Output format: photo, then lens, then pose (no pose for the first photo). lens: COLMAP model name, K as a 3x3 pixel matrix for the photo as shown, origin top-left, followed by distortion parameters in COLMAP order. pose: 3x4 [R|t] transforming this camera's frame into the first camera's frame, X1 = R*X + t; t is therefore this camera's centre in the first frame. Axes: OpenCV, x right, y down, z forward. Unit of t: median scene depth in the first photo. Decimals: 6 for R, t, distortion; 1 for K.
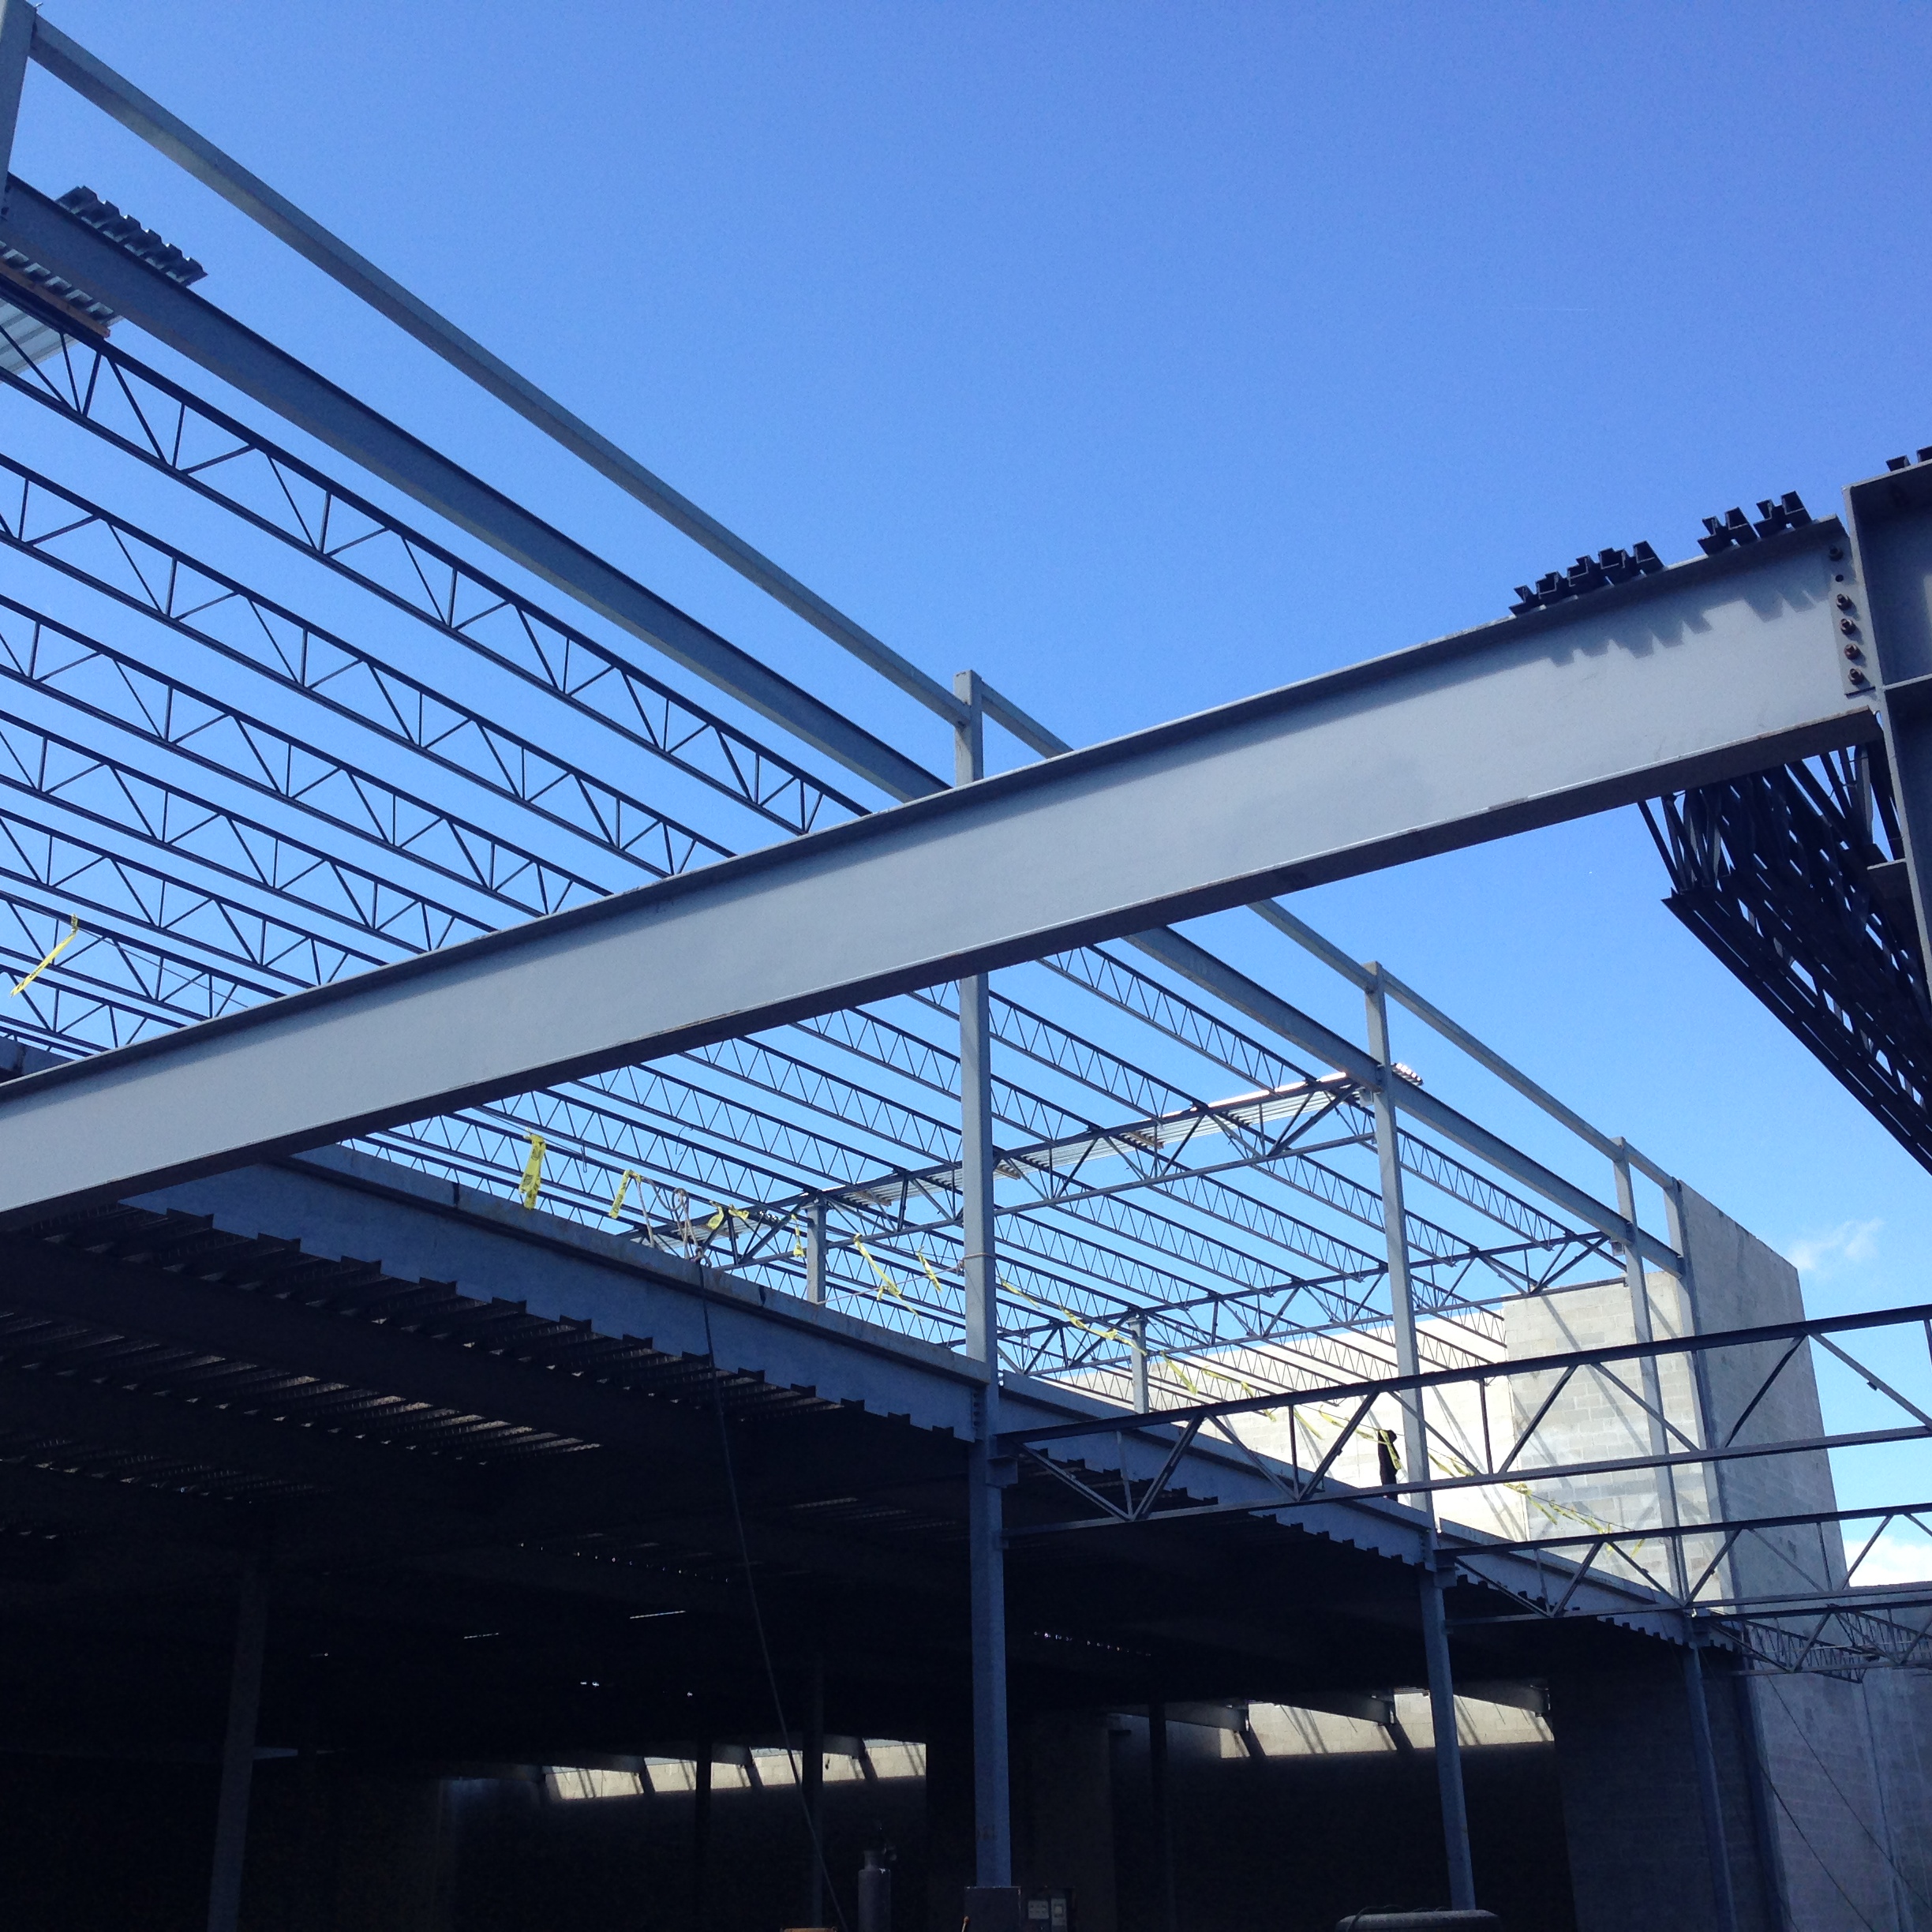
lens RADIAL K [[2353.0, 0, 966.0], [0, 2353.0, 966.0], [0, 0, 1]] dist [-0.138209, 0.825358]
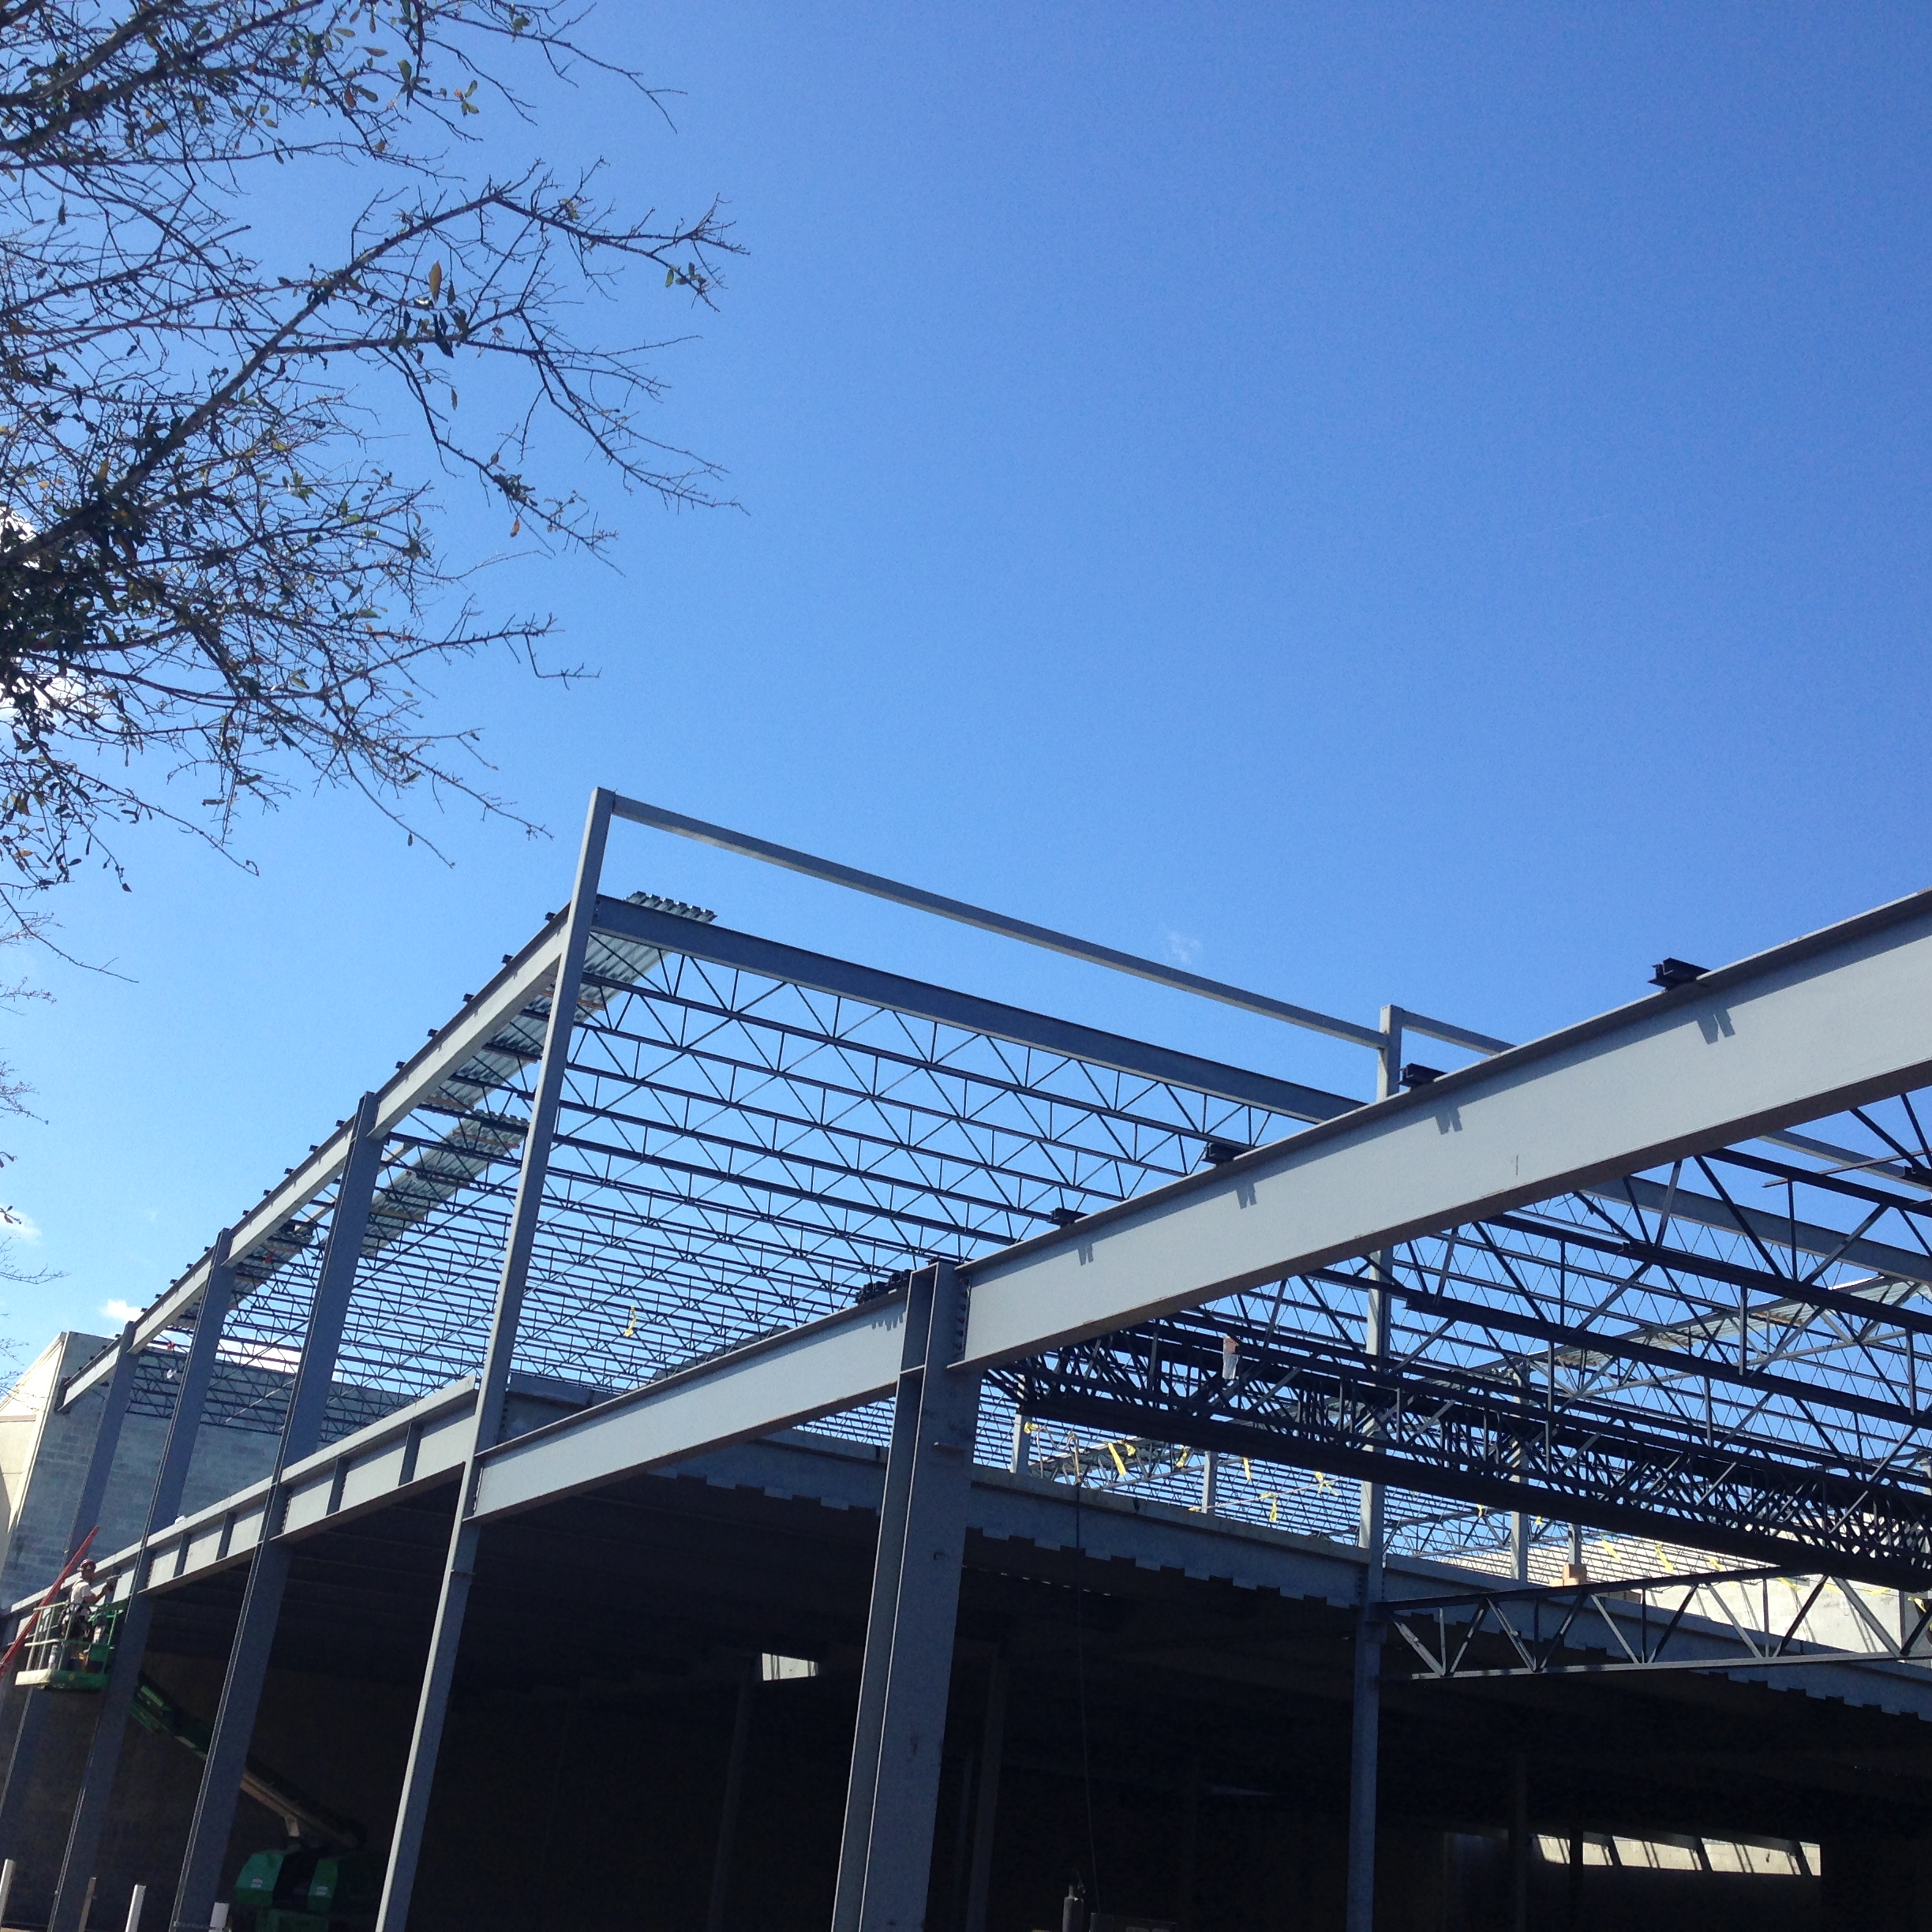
lens RADIAL K [[2307.3, 0, 966.0], [0, 2307.3, 966.0], [0, 0, 1]] dist [0.080865, -0.114310]
pose [[0.868947, -0.081586, -0.488133, 0.505585], [0.071326, 0.996666, -0.039612, -0.134223], [0.489738, -0.000395, 0.871870, -0.296683]]
